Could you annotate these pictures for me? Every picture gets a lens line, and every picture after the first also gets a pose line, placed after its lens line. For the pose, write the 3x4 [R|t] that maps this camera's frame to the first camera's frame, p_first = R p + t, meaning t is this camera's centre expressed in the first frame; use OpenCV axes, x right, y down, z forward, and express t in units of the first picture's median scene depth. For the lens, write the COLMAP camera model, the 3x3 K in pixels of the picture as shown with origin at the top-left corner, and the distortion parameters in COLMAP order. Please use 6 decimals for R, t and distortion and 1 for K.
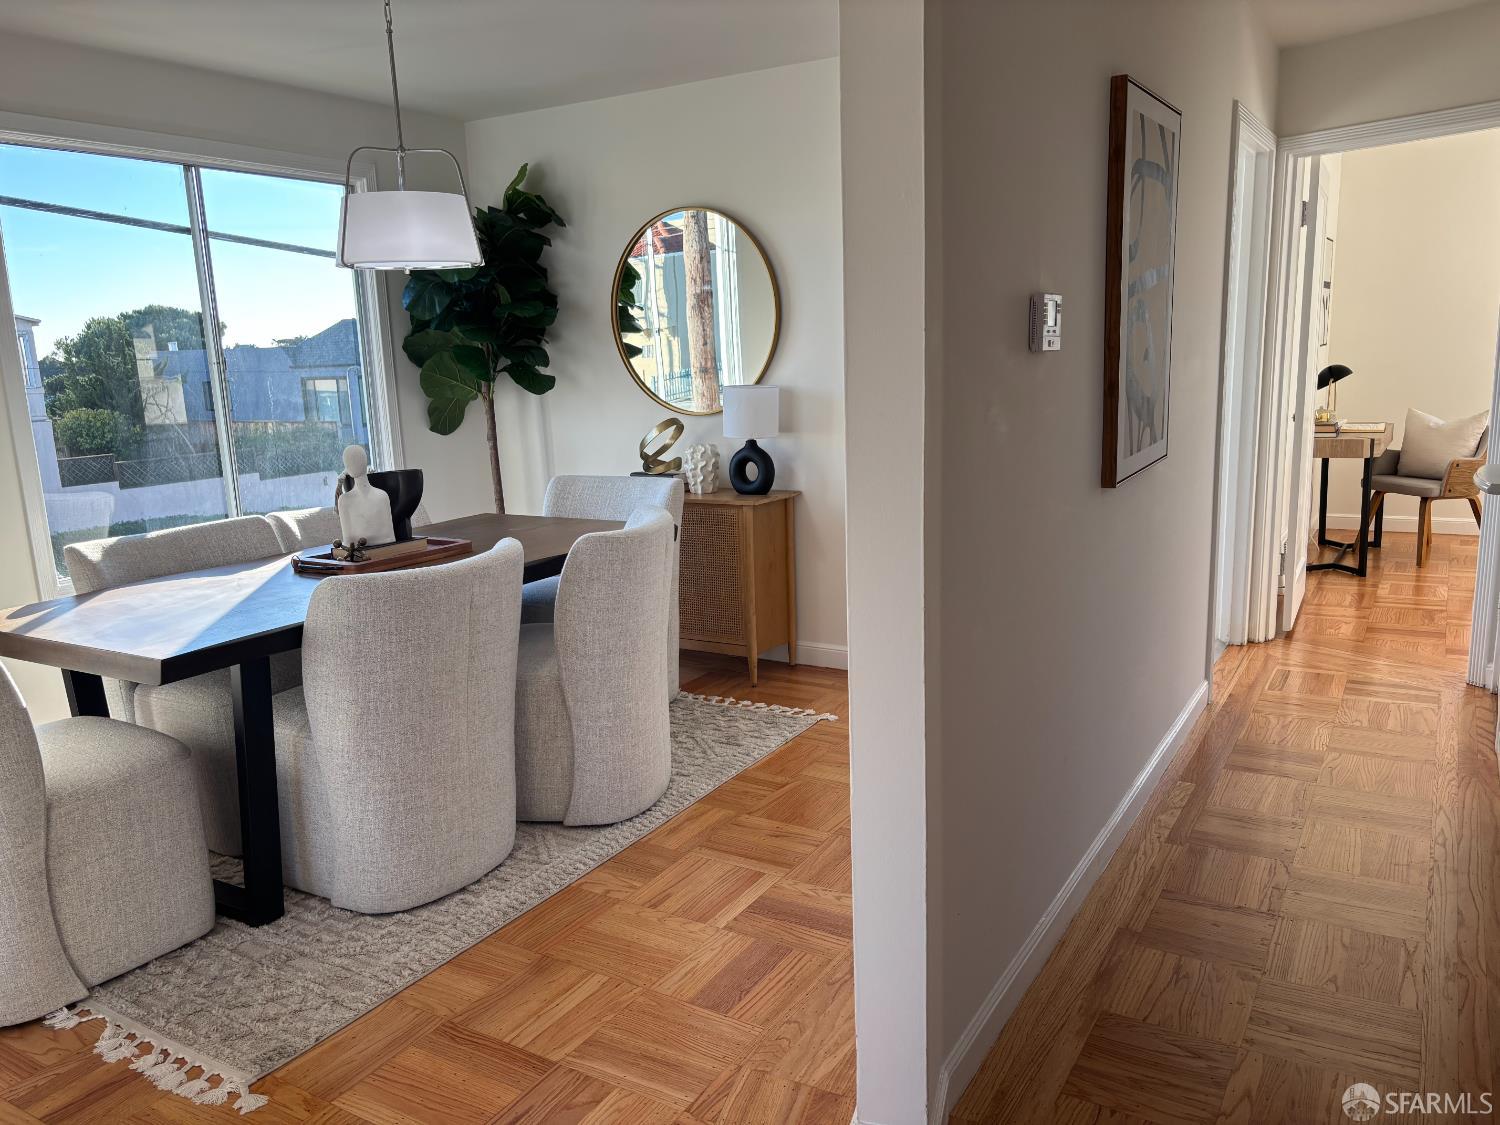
lens RADIAL K [[1132.4, 0, 753.6], [0, 1132.4, 556.4], [0, 0, 1]] dist [0.038369, -0.035553]
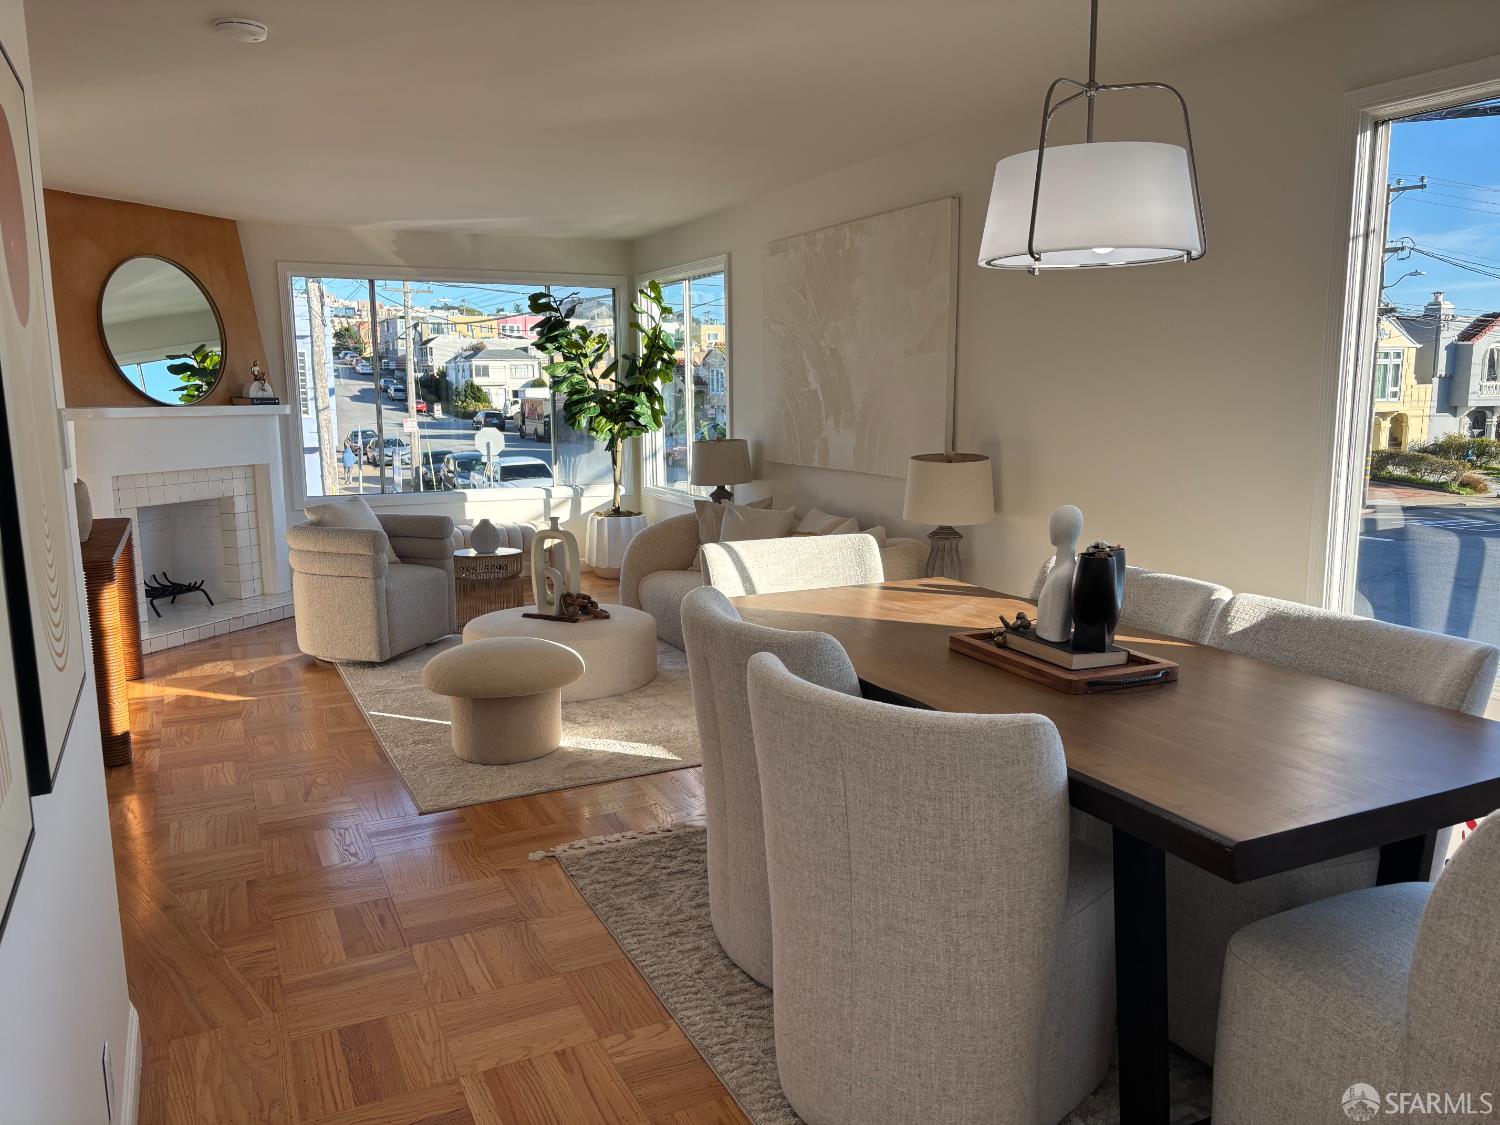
lens RADIAL K [[1132.4, 0, 751.3], [0, 1132.4, 563.2], [0, 0, 1]] dist [0.038369, -0.035553]
pose [[-0.546444, 0.176231, -0.818744, 0.321282], [-0.129986, 0.947916, 0.290790, -0.209374], [0.827347, 0.265326, -0.495075, 1.000095]]
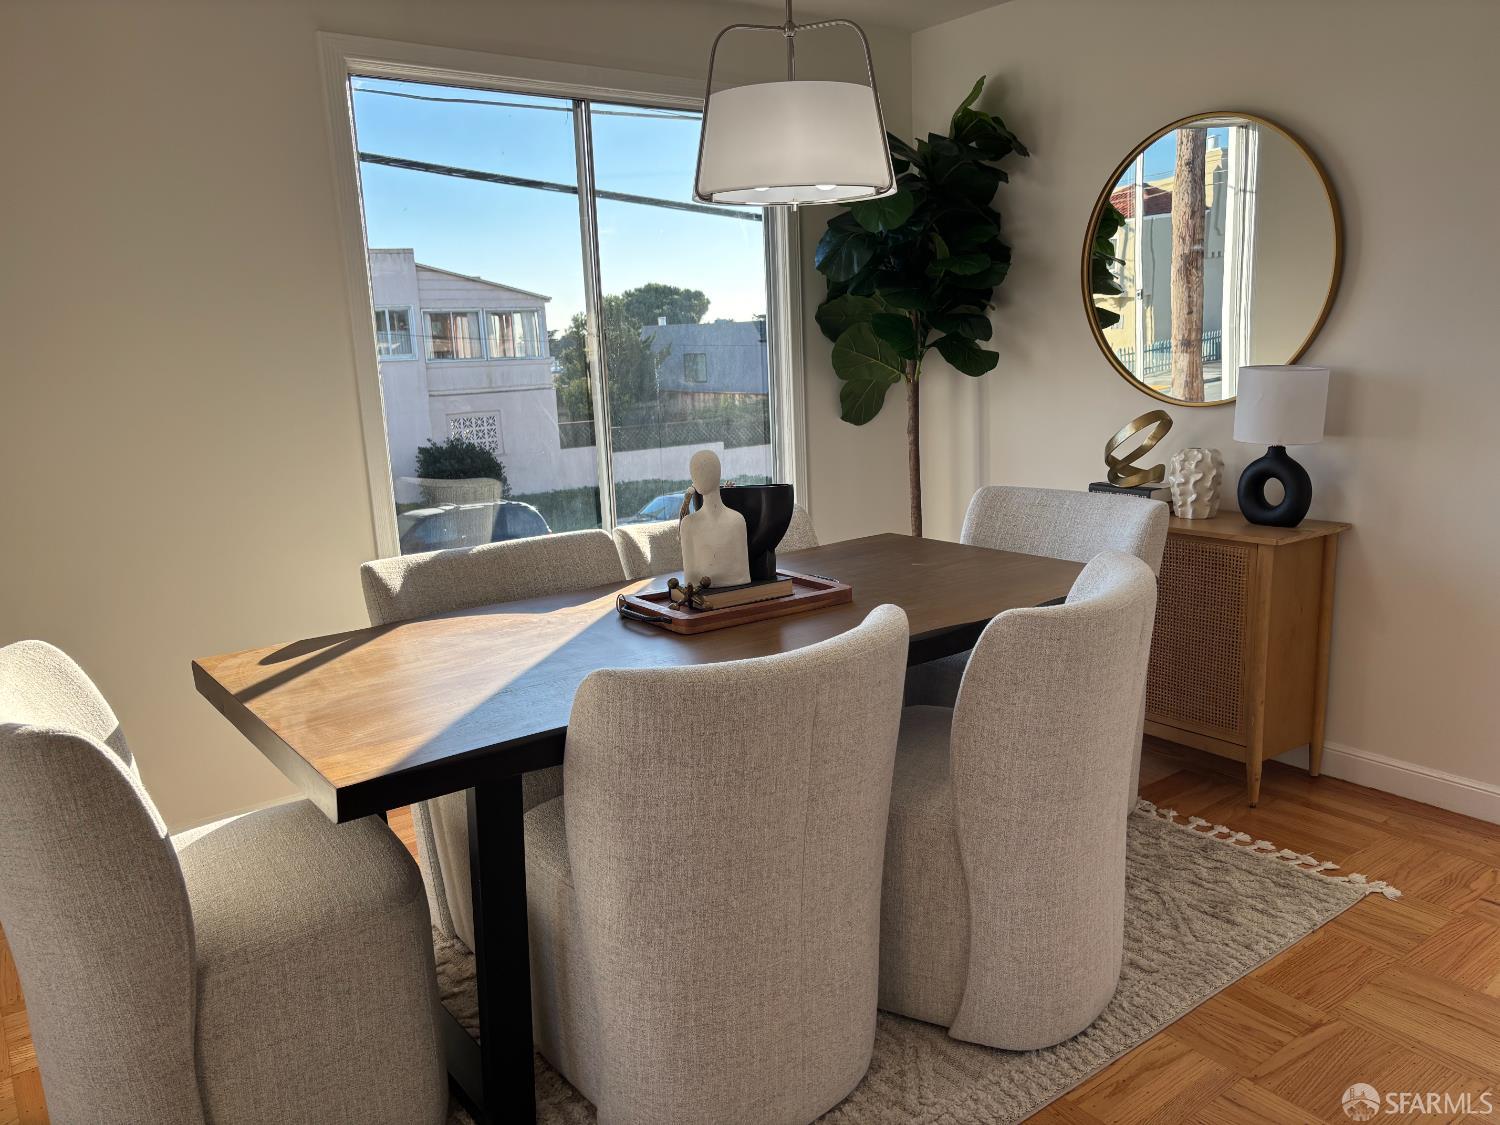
lens RADIAL K [[1132.4, 0, 756.9], [0, 1132.4, 562.7], [0, 0, 1]] dist [0.038369, -0.035553]
pose [[0.923988, 0.075703, -0.374854, -0.033545], [-0.064932, 0.997035, 0.041302, -0.046820], [0.376869, -0.013822, 0.926164, 0.275422]]
